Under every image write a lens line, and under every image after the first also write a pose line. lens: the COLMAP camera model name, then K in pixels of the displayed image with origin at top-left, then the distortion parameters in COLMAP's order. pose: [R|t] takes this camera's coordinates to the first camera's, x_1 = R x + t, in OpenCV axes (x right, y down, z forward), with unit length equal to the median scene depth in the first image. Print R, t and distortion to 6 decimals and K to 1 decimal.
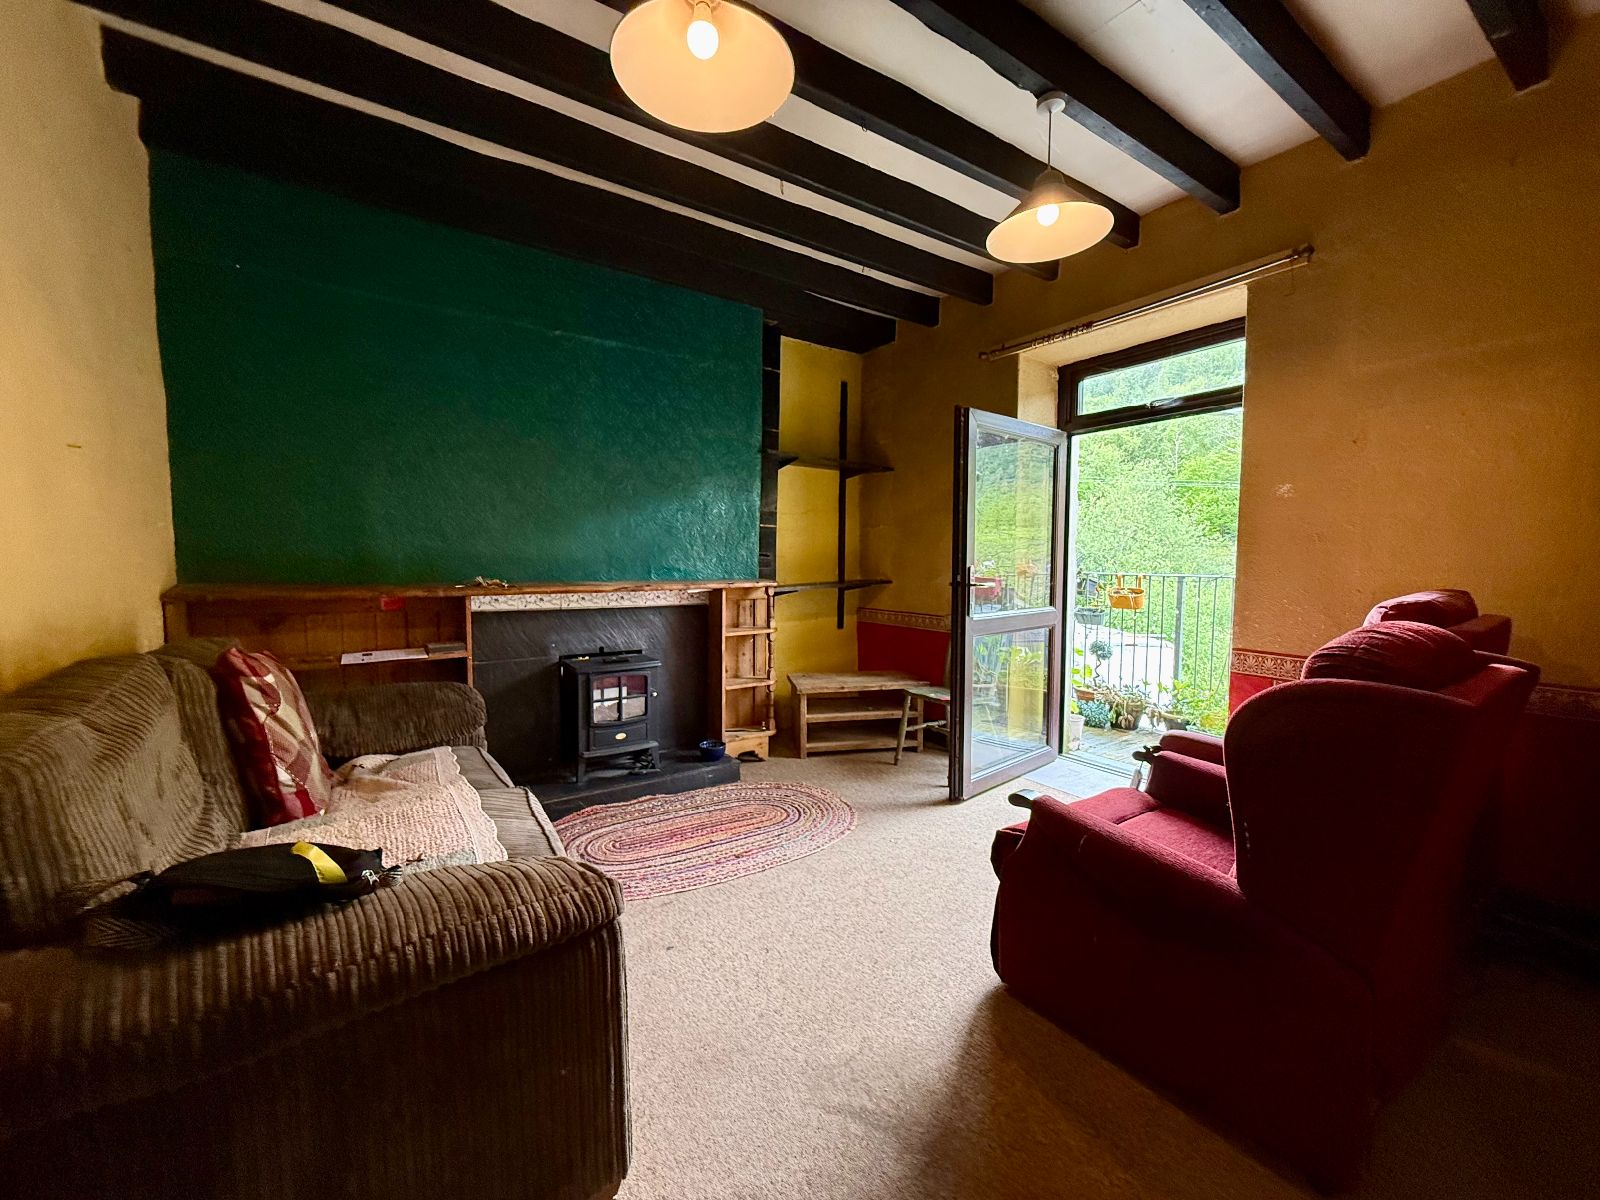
lens RADIAL K [[633.1, 0, 800.0], [0, 633.1, 600.0], [0, 0, 1]] dist [0.002698, -0.000317]
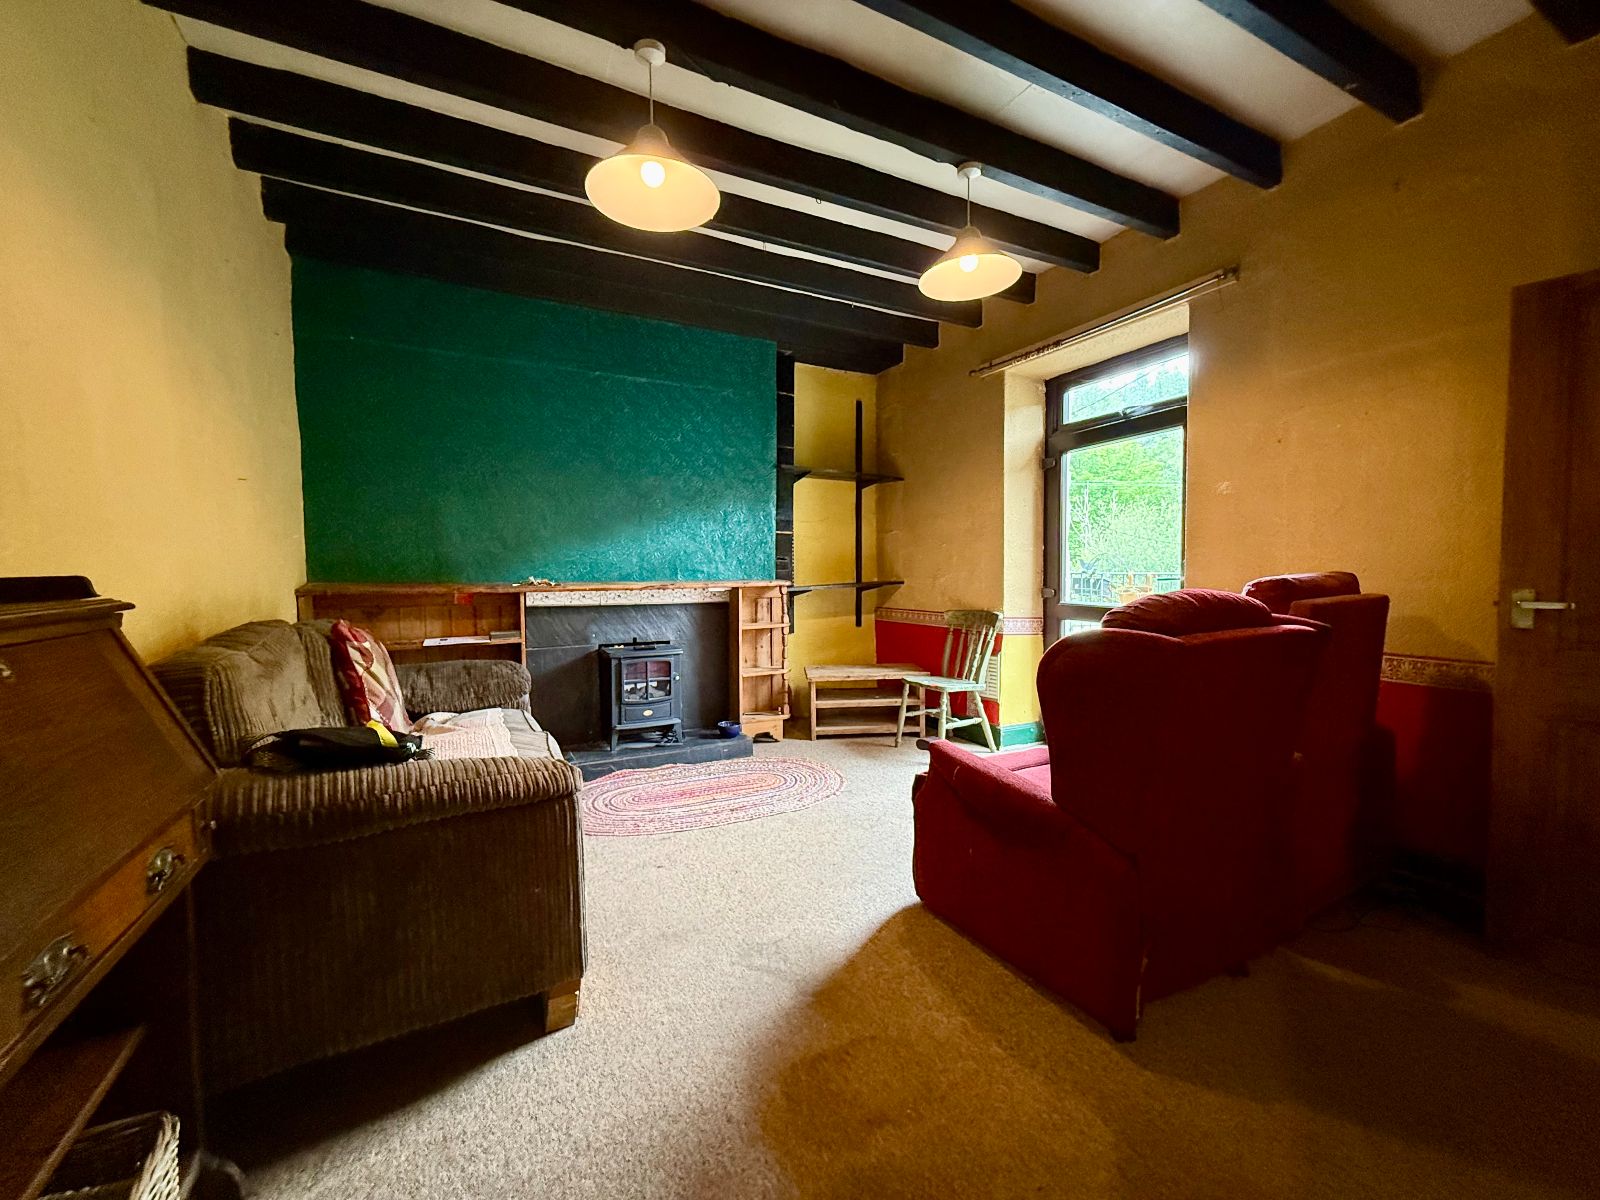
lens RADIAL K [[633.1, 0, 800.0], [0, 633.1, 600.0], [0, 0, 1]] dist [0.002698, -0.000317]
pose [[0.993073, -0.006963, -0.117290, 0.146513], [0.004606, 0.999782, -0.020354, 0.034379], [0.117406, 0.019673, 0.992889, -0.144122]]
